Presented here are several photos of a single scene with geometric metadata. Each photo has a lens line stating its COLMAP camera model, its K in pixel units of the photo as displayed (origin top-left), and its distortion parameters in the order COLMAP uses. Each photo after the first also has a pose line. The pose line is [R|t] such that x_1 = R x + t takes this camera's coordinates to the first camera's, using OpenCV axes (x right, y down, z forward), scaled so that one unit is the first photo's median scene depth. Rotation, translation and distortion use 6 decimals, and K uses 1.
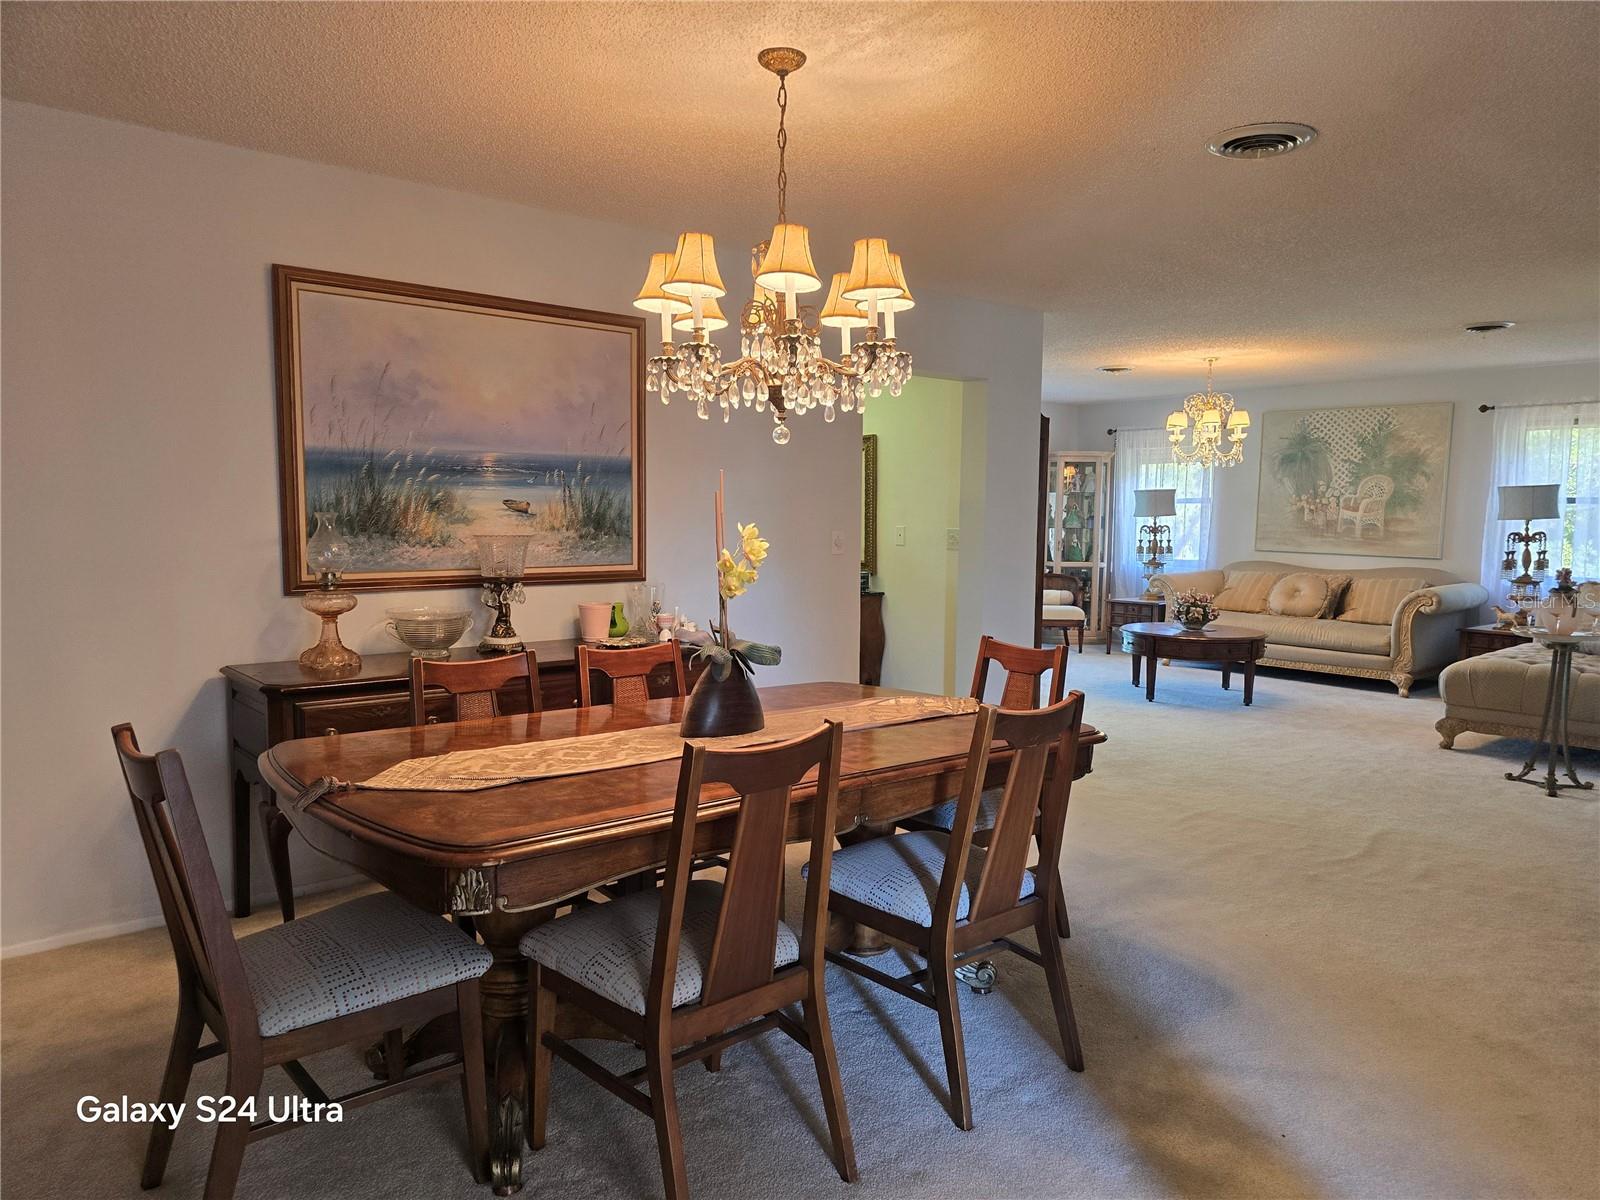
lens RADIAL K [[1066.5, 0, 819.5], [0, 1066.5, 612.8], [0, 0, 1]] dist [0.047230, -0.050709]
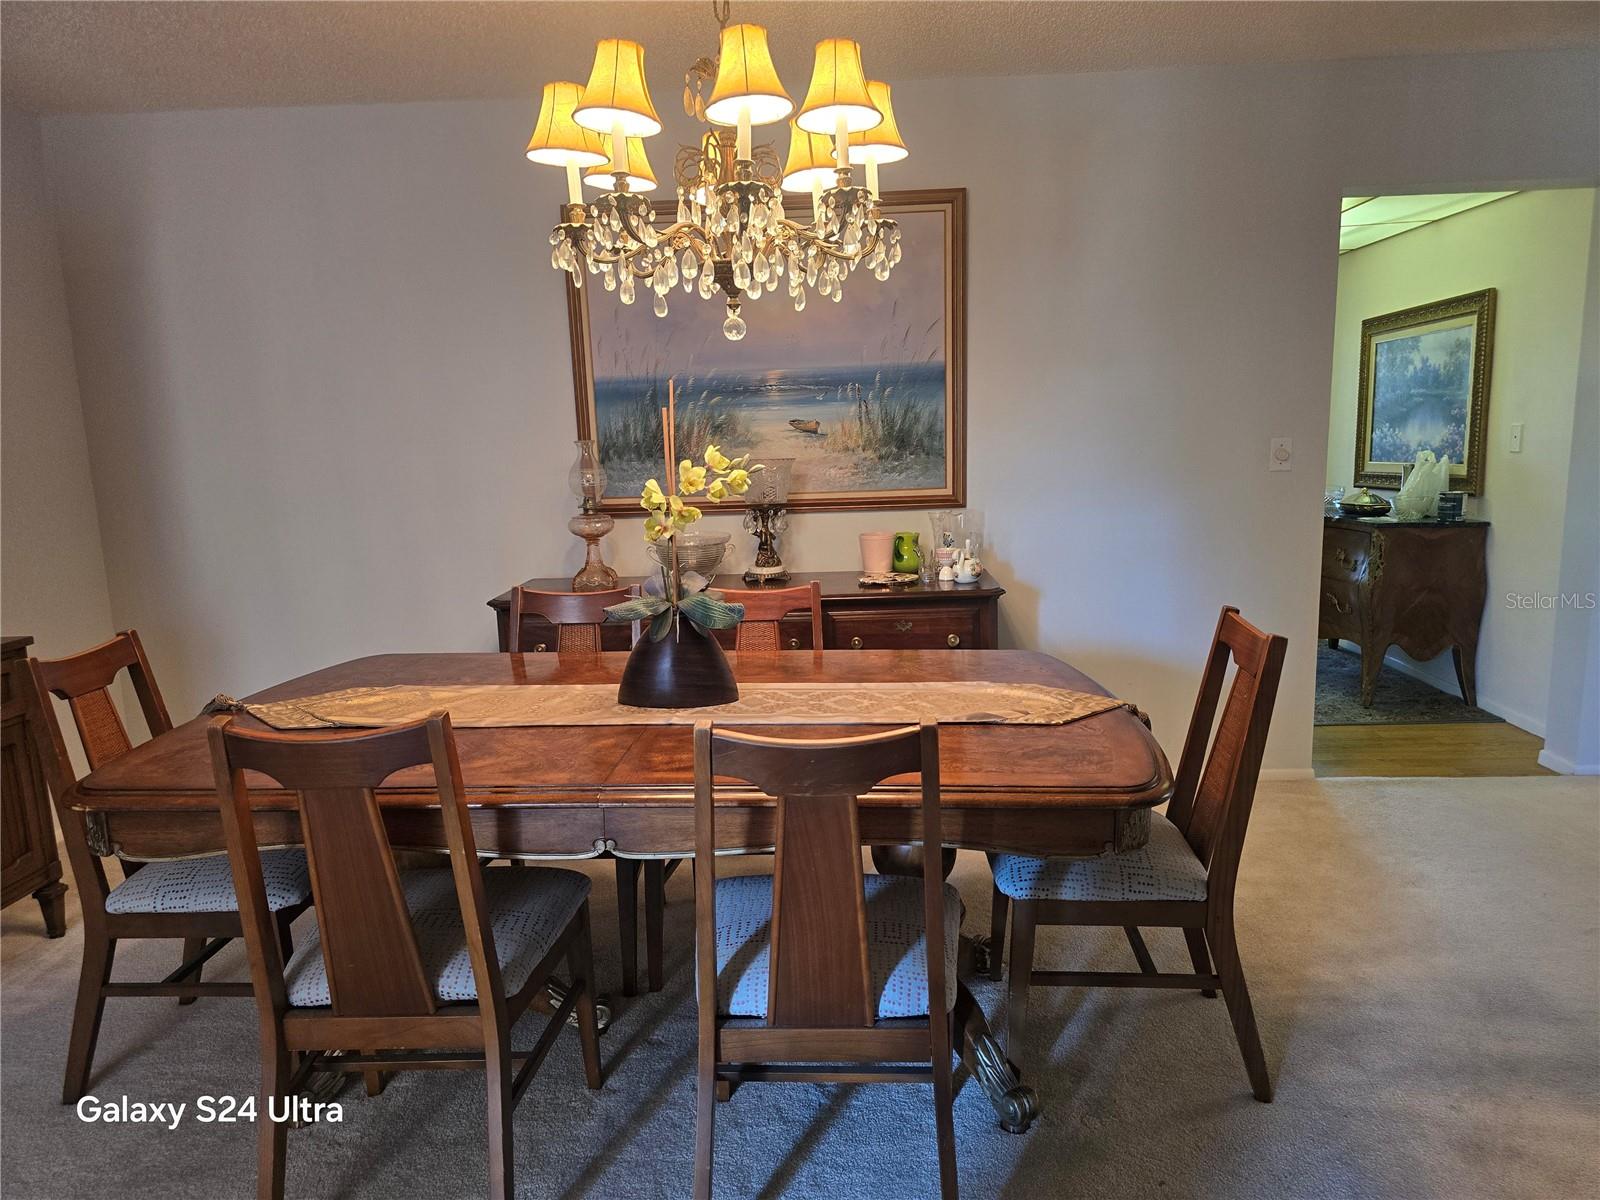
lens RADIAL K [[1066.5, 0, 803.9], [0, 1066.5, 617.7], [0, 0, 1]] dist [0.047230, -0.050709]
pose [[0.729485, 0.084746, -0.678727, 0.374361], [-0.026566, 0.995057, 0.095690, -0.023601], [0.683481, -0.051774, 0.728130, 0.328676]]
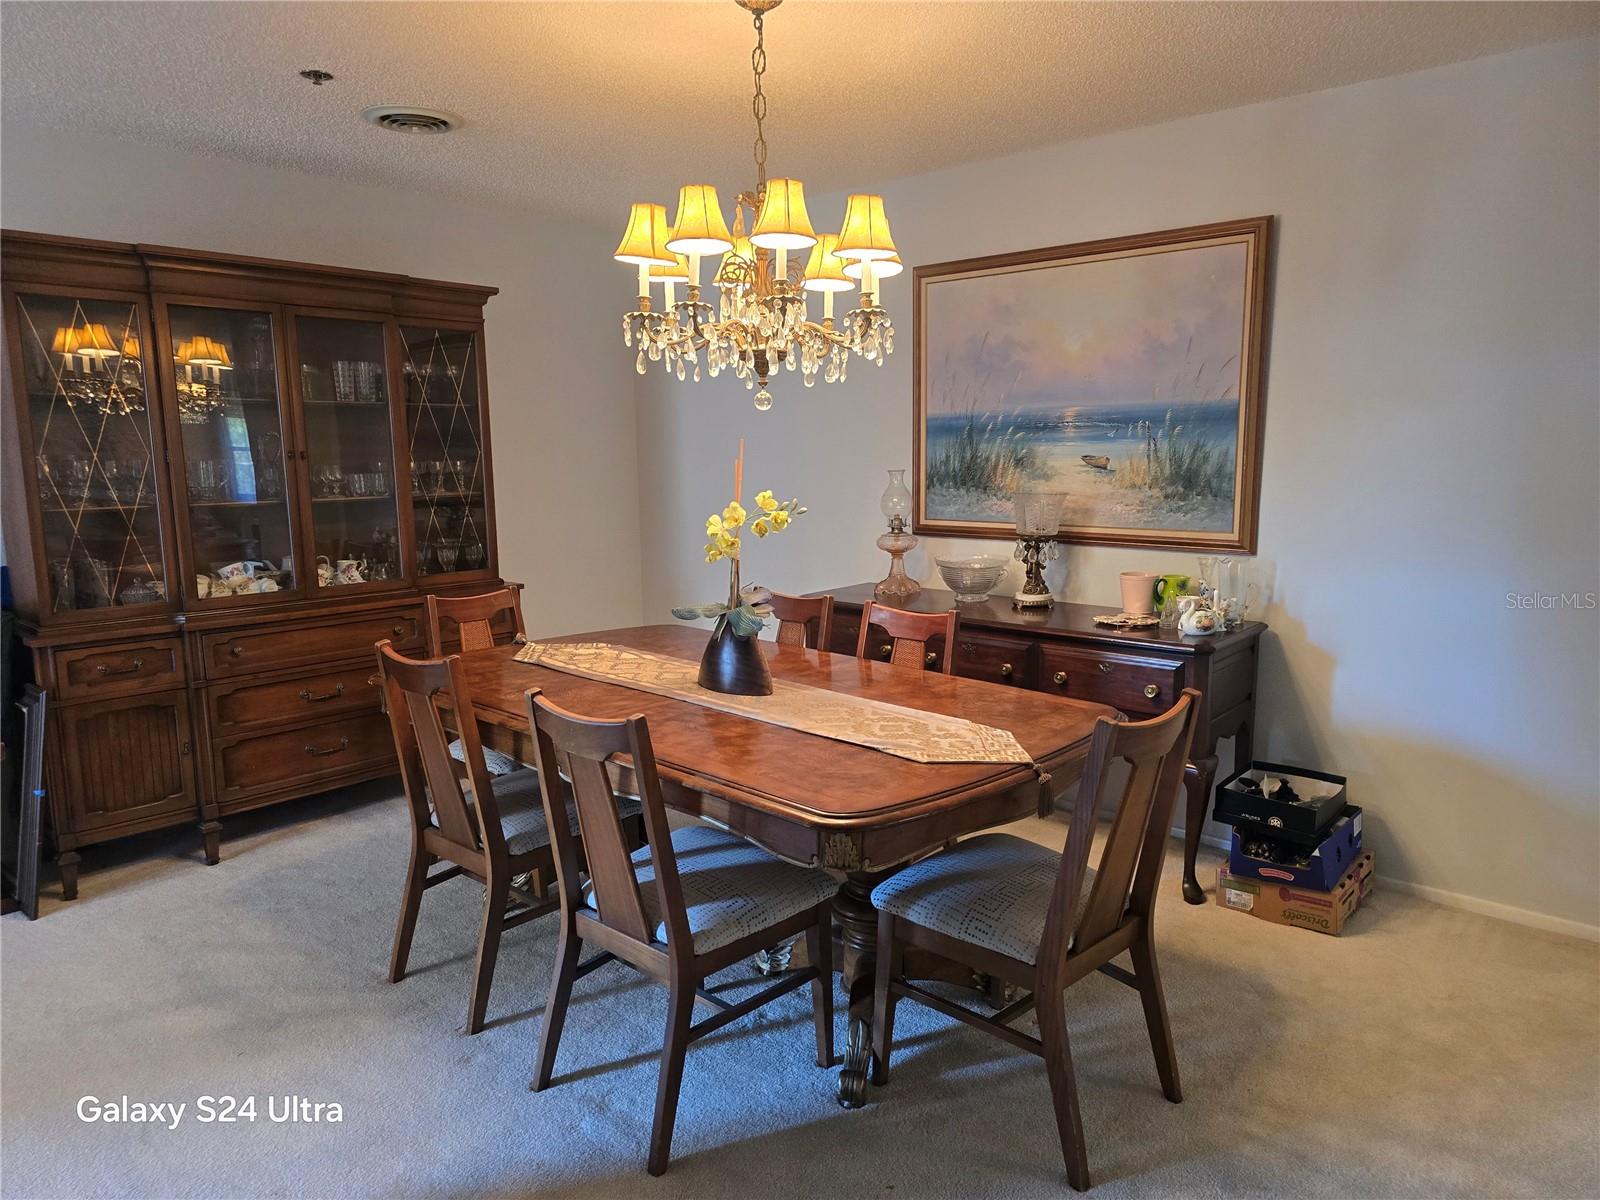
lens RADIAL K [[1066.5, 0, 780.4], [0, 1066.5, 596.7], [0, 0, 1]] dist [0.047230, -0.050709]
pose [[0.122607, 0.131784, -0.983667, 0.658469], [-0.082452, 0.989071, 0.122231, -0.077396], [0.989024, 0.066119, 0.132133, 0.630158]]
